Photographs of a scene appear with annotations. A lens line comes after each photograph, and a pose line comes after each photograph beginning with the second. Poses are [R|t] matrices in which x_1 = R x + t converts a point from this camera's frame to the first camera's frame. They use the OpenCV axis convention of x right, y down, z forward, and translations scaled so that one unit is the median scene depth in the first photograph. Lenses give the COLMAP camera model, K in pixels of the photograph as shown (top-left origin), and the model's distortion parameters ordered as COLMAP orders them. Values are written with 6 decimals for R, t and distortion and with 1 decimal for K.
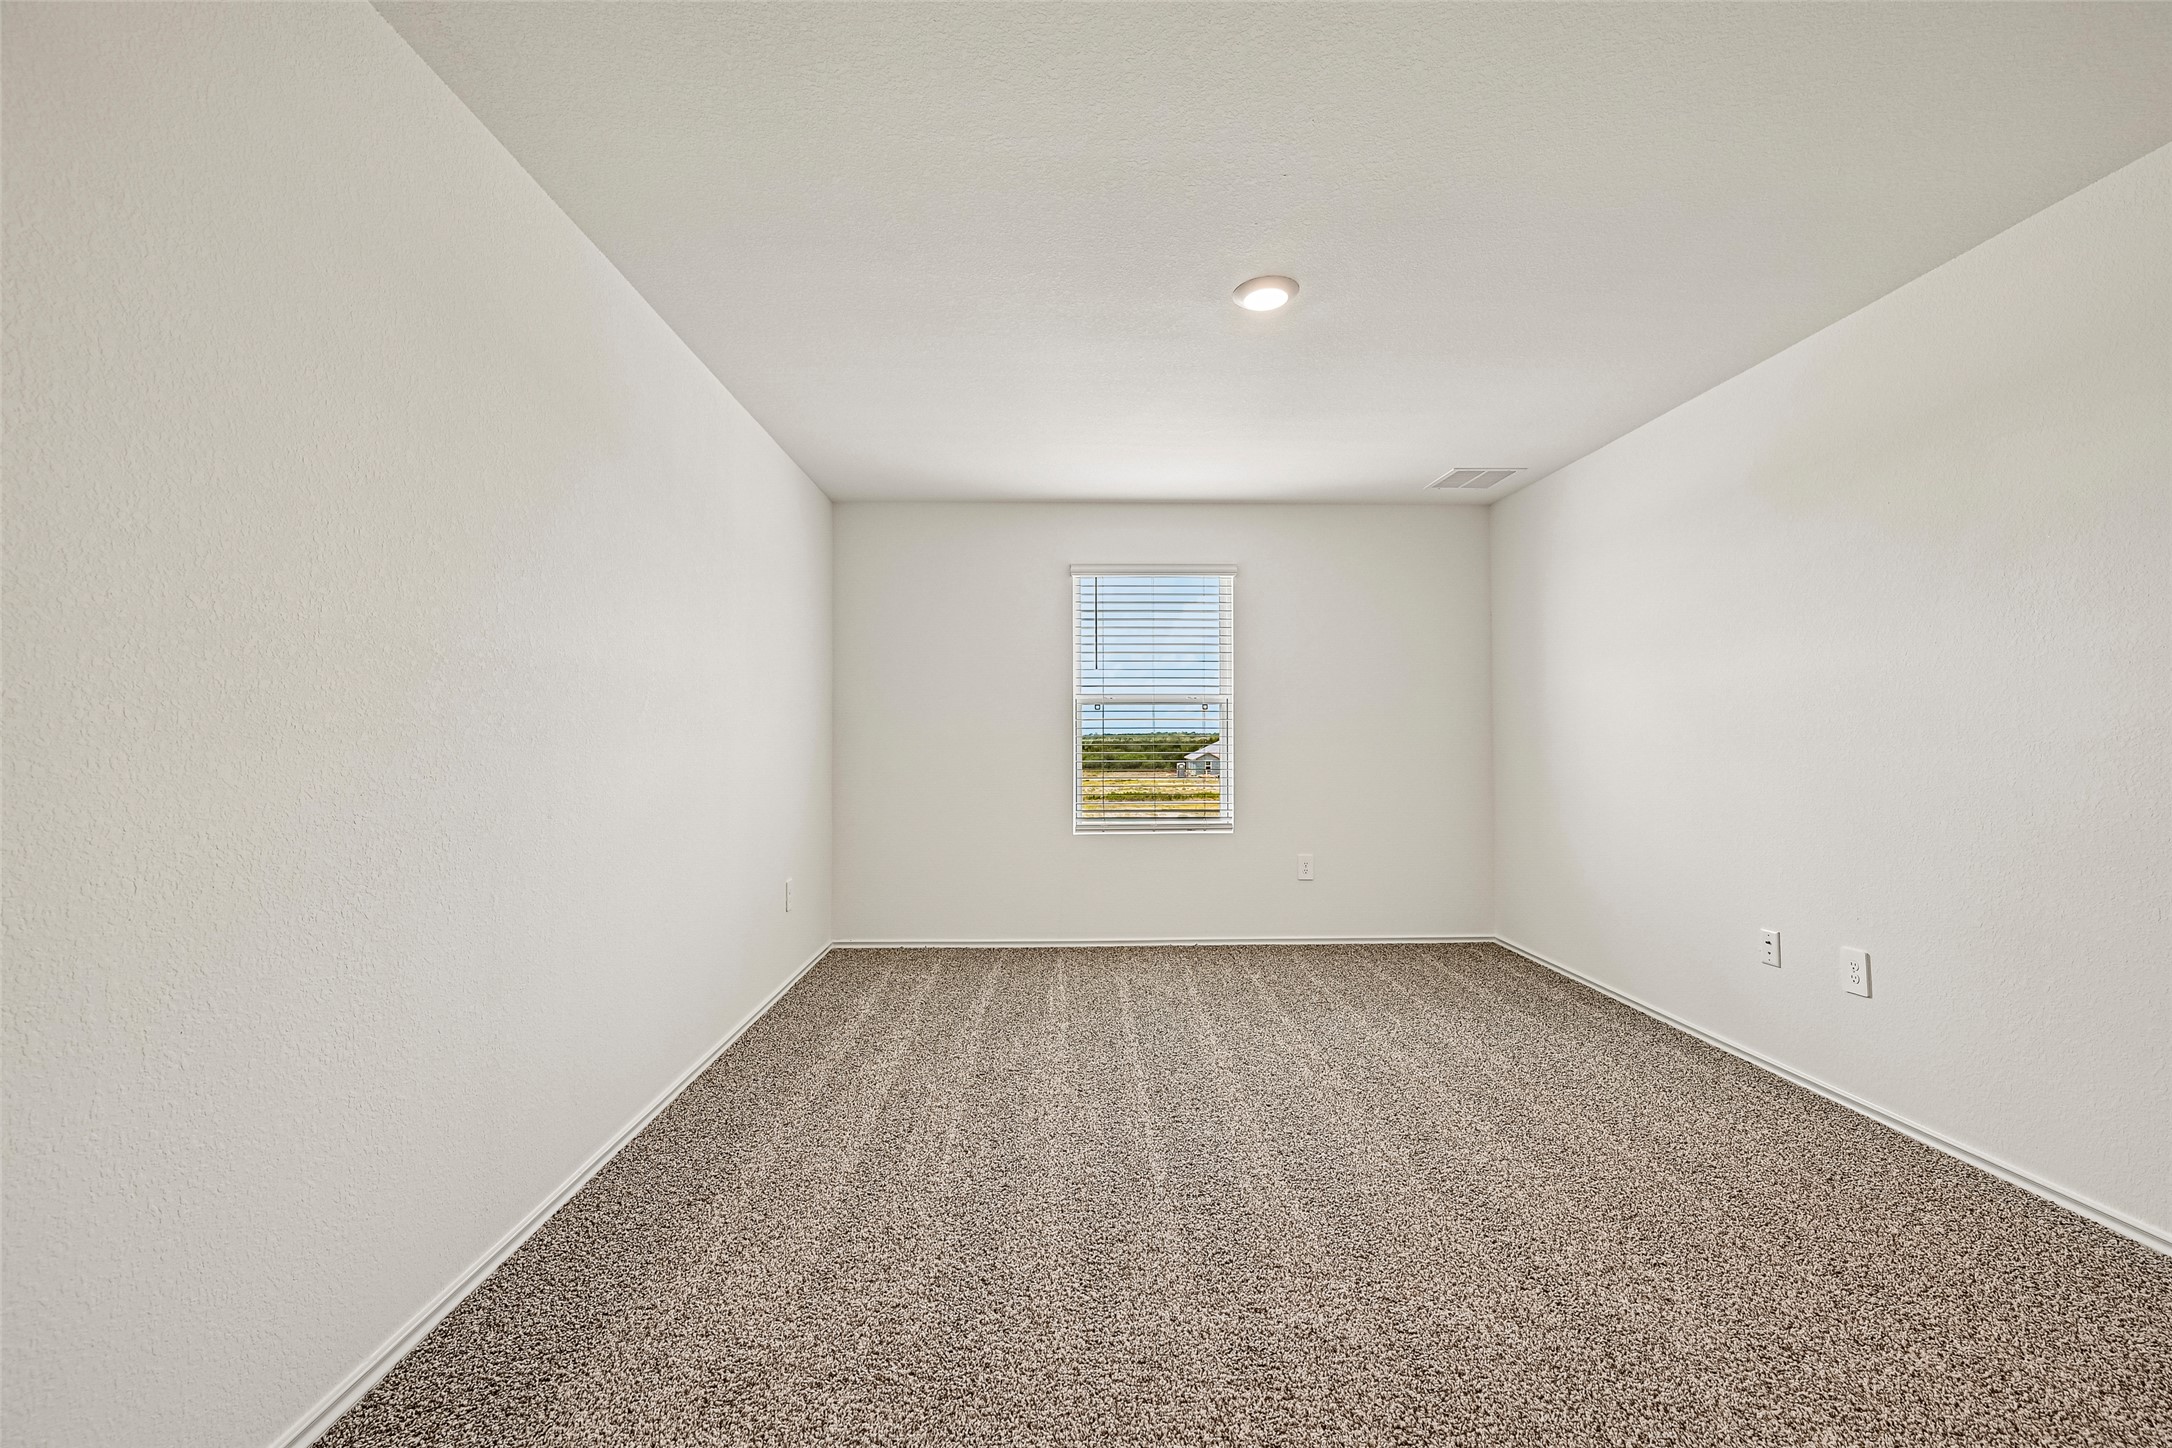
lens RADIAL K [[873.0, 0, 1086.0], [0, 873.0, 724.0], [0, 0, 1]] dist [-0.002292, 0.001022]
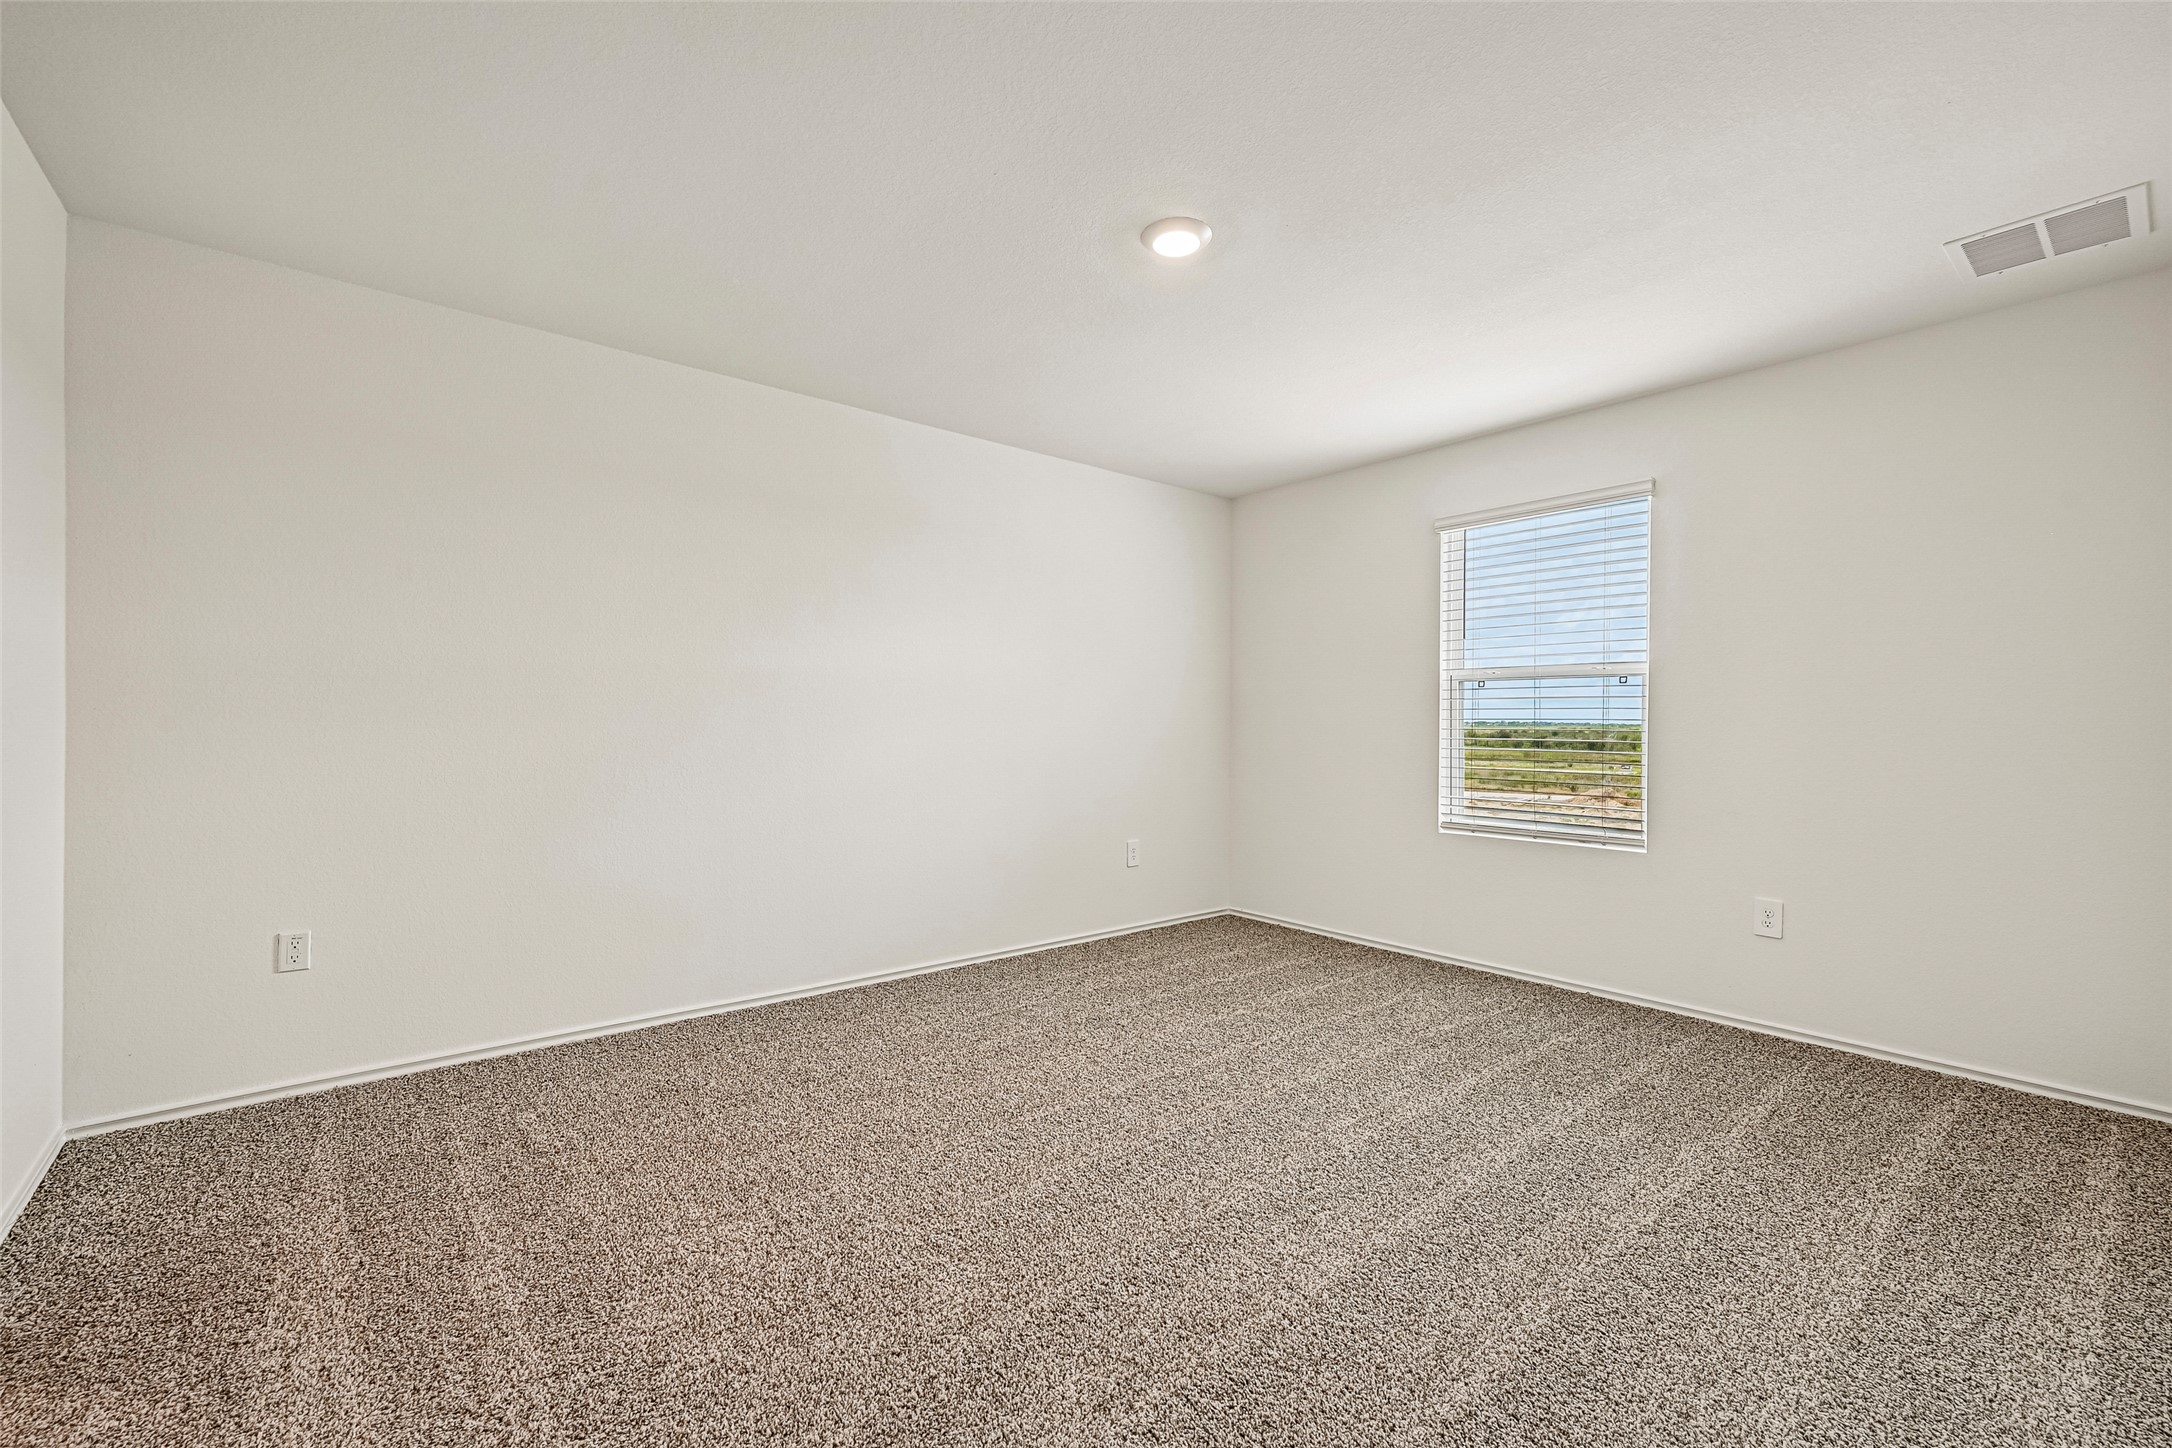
lens RADIAL K [[902.6, 0, 1086.0], [0, 902.6, 724.0], [0, 0, 1]] dist [0.007851, -0.000122]
pose [[0.619746, 0.007486, -0.784766, 0.470618], [0.004744, 0.999901, 0.013285, 0.005383], [0.784788, -0.011956, 0.619649, 0.170290]]
